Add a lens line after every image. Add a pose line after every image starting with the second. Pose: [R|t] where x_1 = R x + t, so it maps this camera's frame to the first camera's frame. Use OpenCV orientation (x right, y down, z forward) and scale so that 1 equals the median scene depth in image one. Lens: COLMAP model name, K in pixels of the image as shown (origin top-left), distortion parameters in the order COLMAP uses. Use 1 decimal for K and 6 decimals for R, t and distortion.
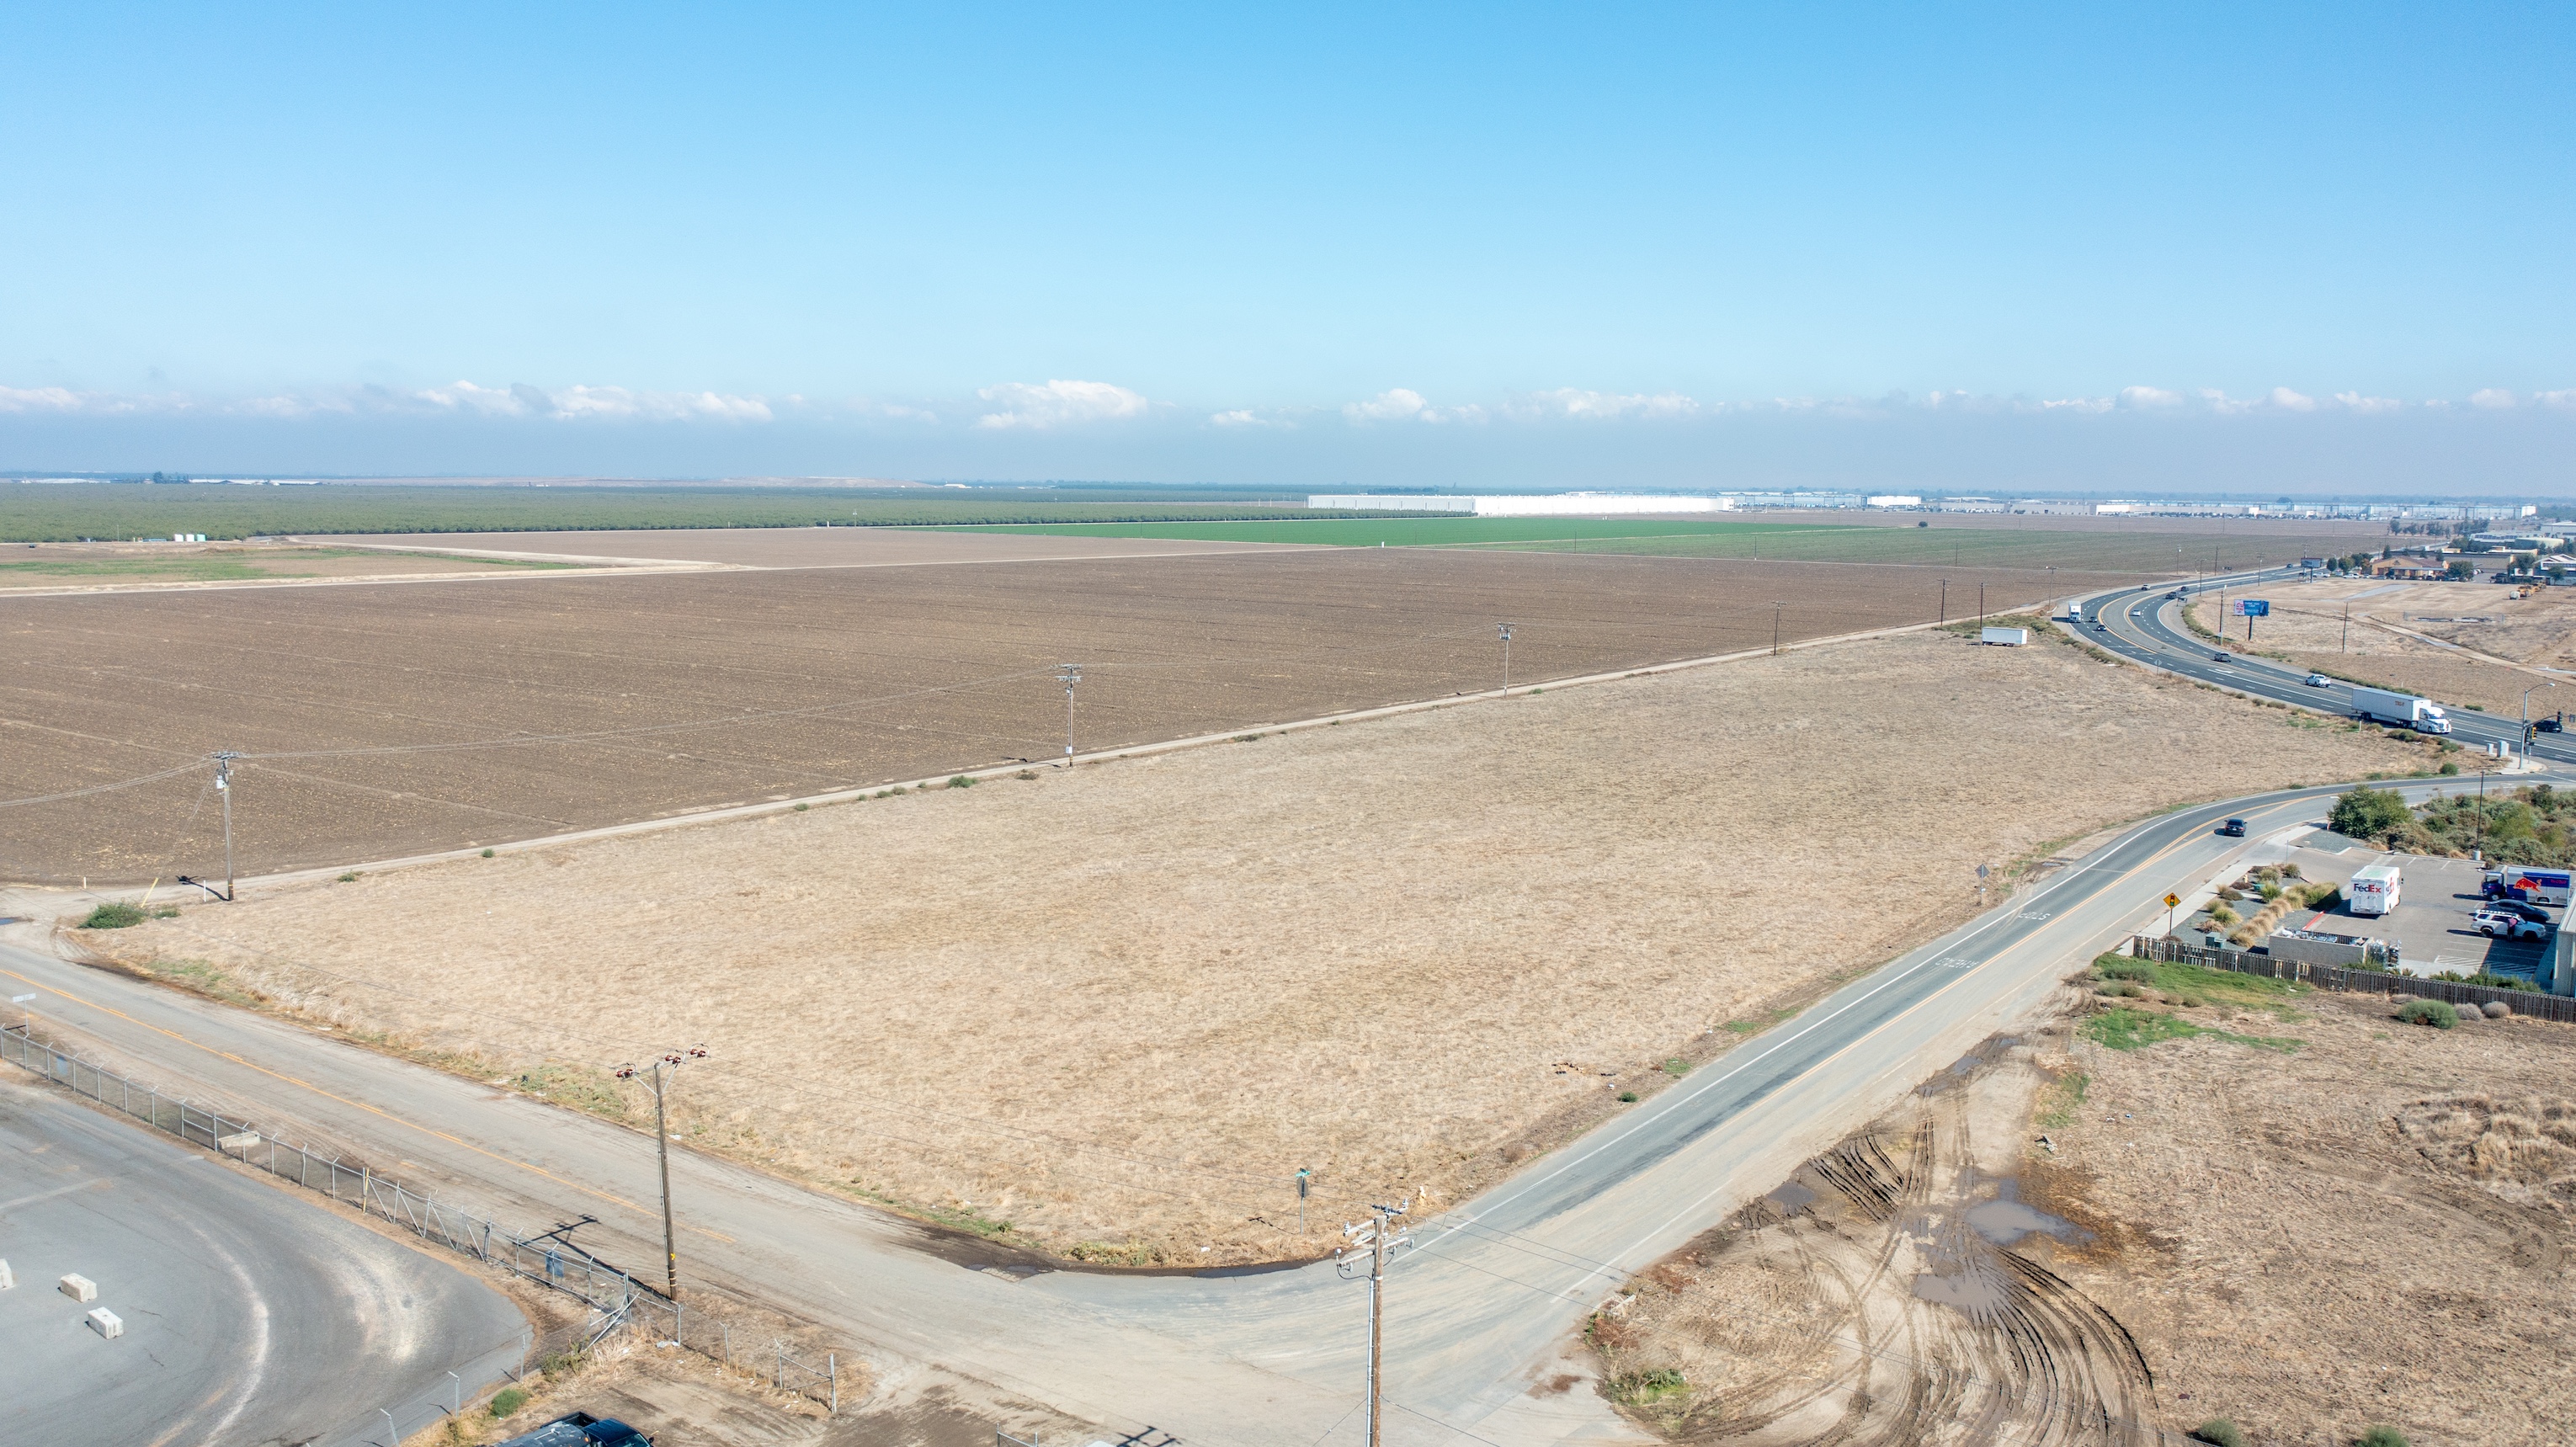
lens RADIAL K [[2012.8, 0, 1288.4], [0, 2012.8, 724.8], [0, 0, 1]] dist [-0.018736, 0.003137]
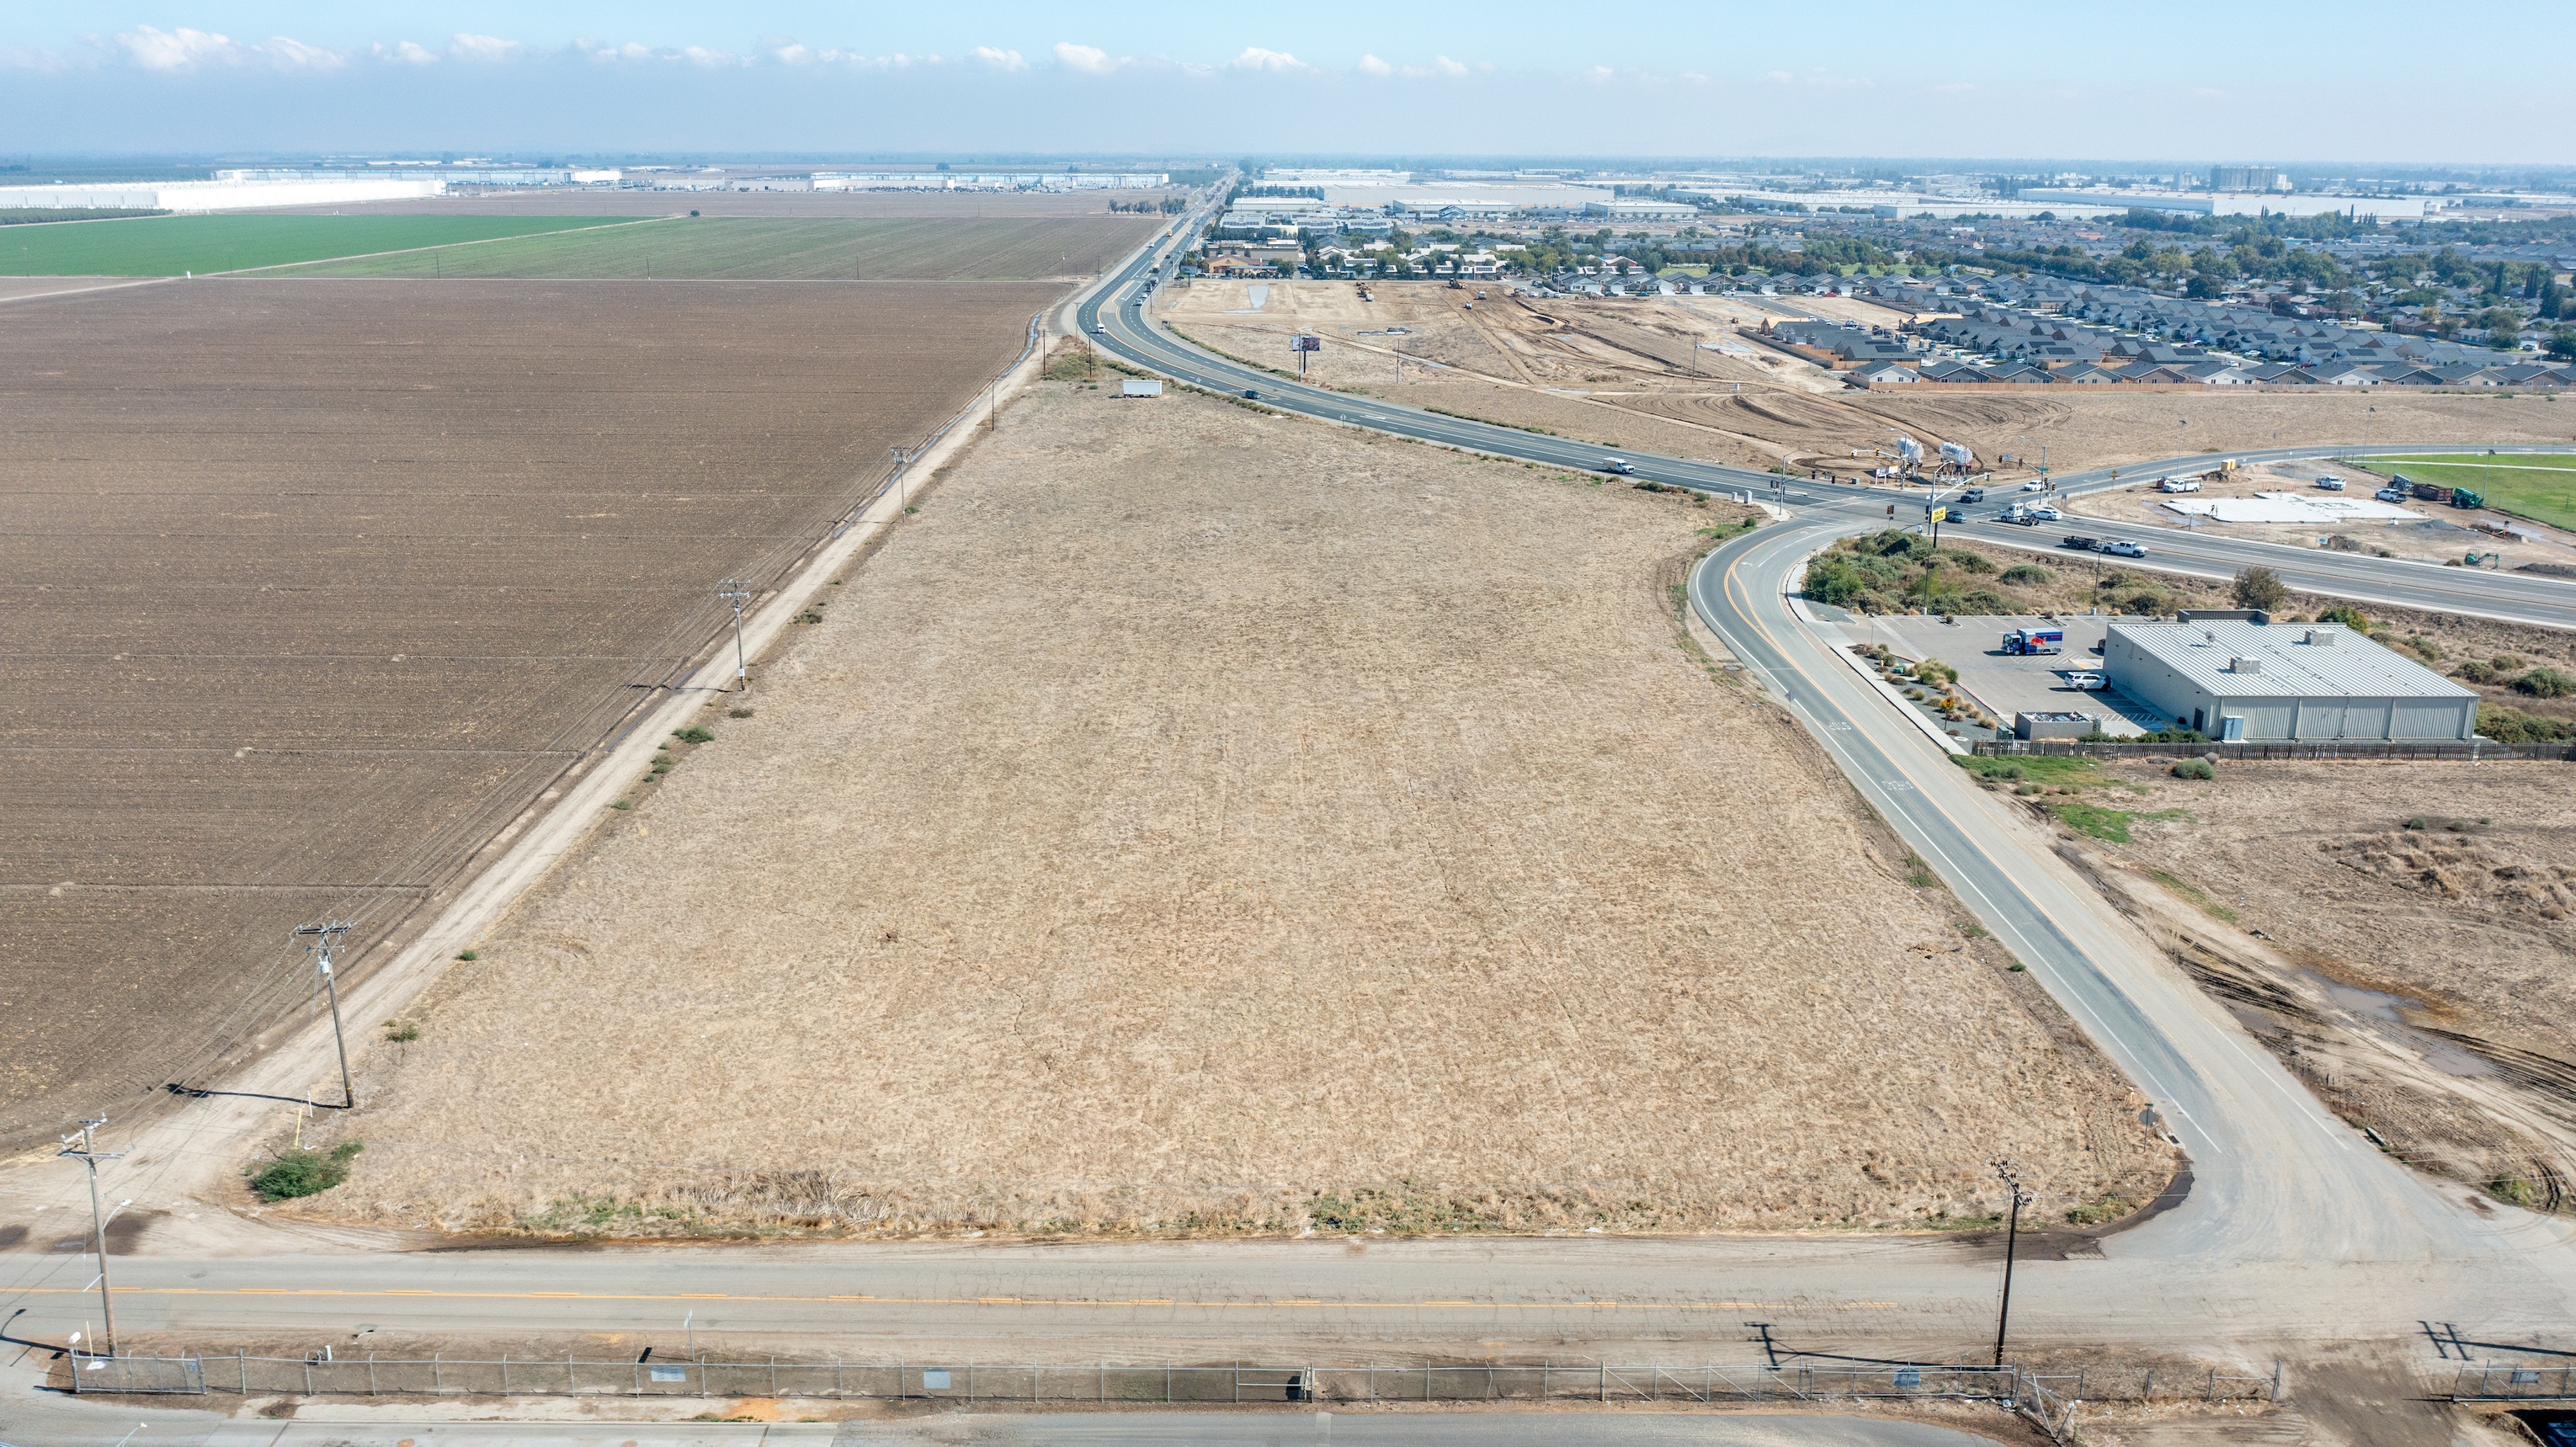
lens RADIAL K [[2012.8, 0, 1283.1], [0, 2012.8, 729.3], [0, 0, 1]] dist [-0.018736, 0.003137]
pose [[0.804449, -0.171073, 0.568855, -1.027959], [0.076079, 0.979418, 0.186954, -0.270857], [-0.589130, -0.107117, 0.800907, 0.292413]]
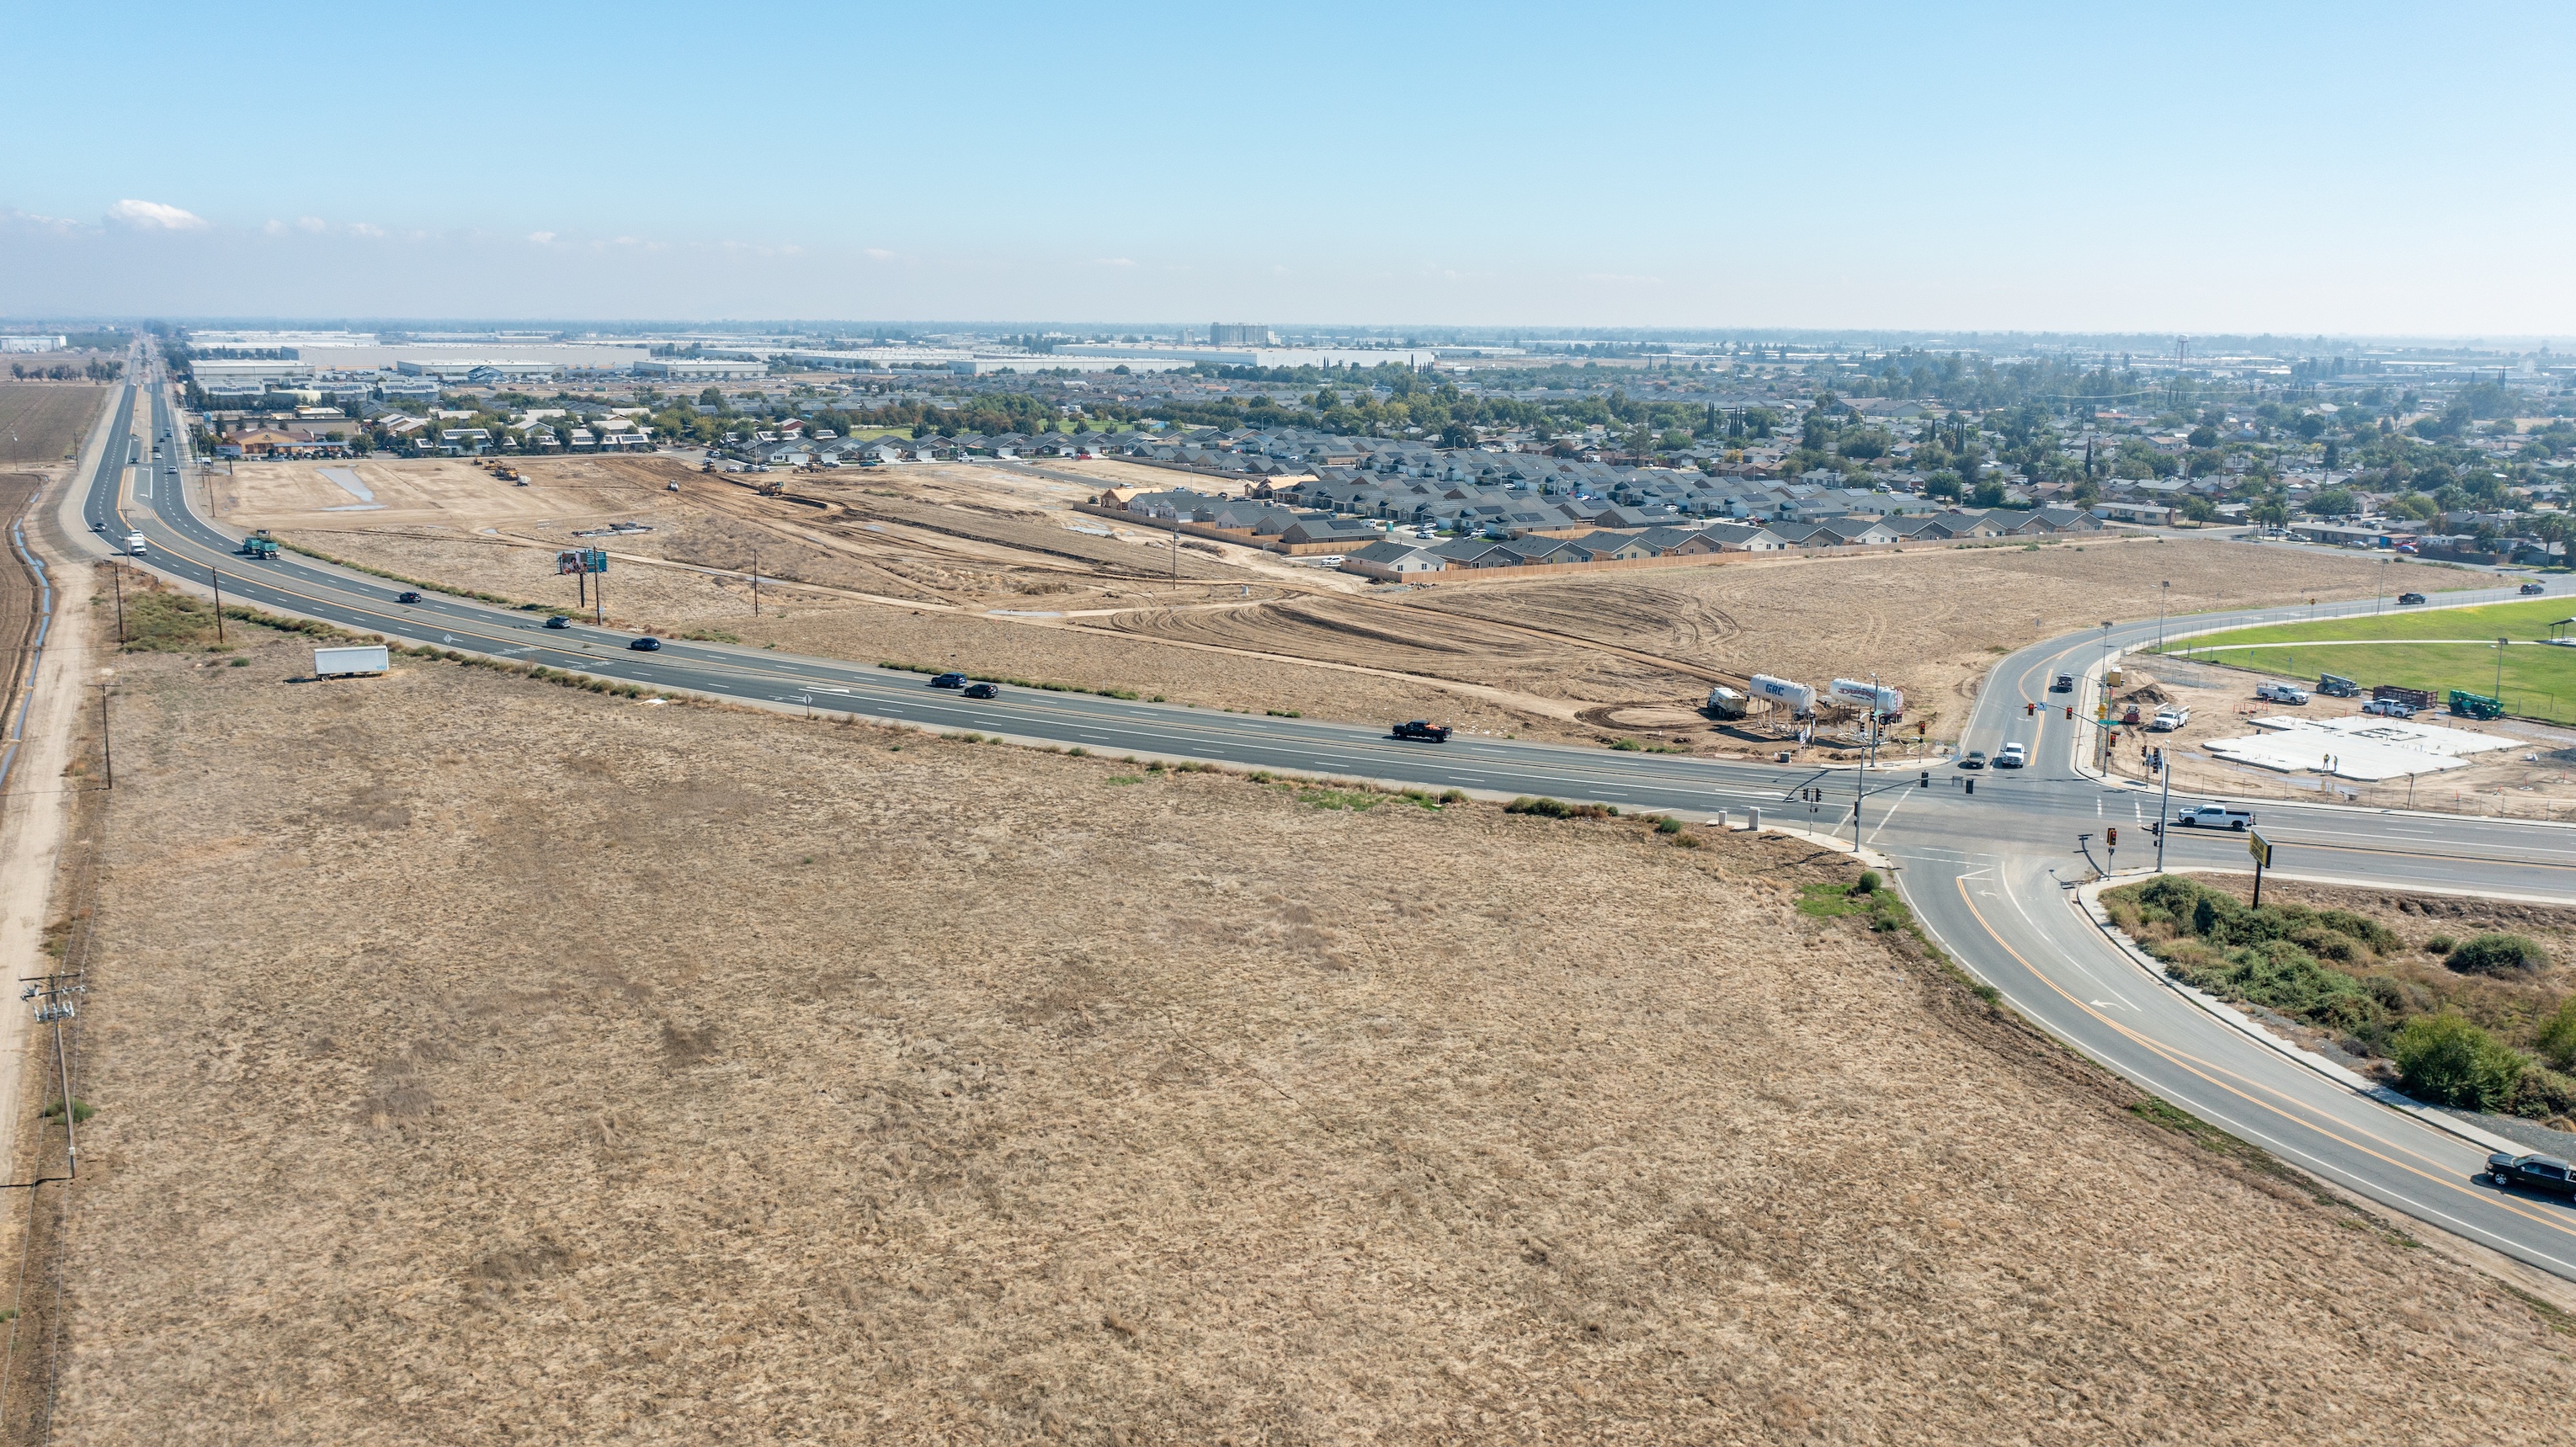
lens RADIAL K [[2012.8, 0, 1276.6], [0, 2012.8, 728.2], [0, 0, 1]] dist [-0.018736, 0.003137]
pose [[0.424784, -0.186066, 0.885967, -0.315878], [0.106407, 0.982129, 0.155244, -0.389676], [-0.899019, 0.028328, 0.436992, 2.086240]]
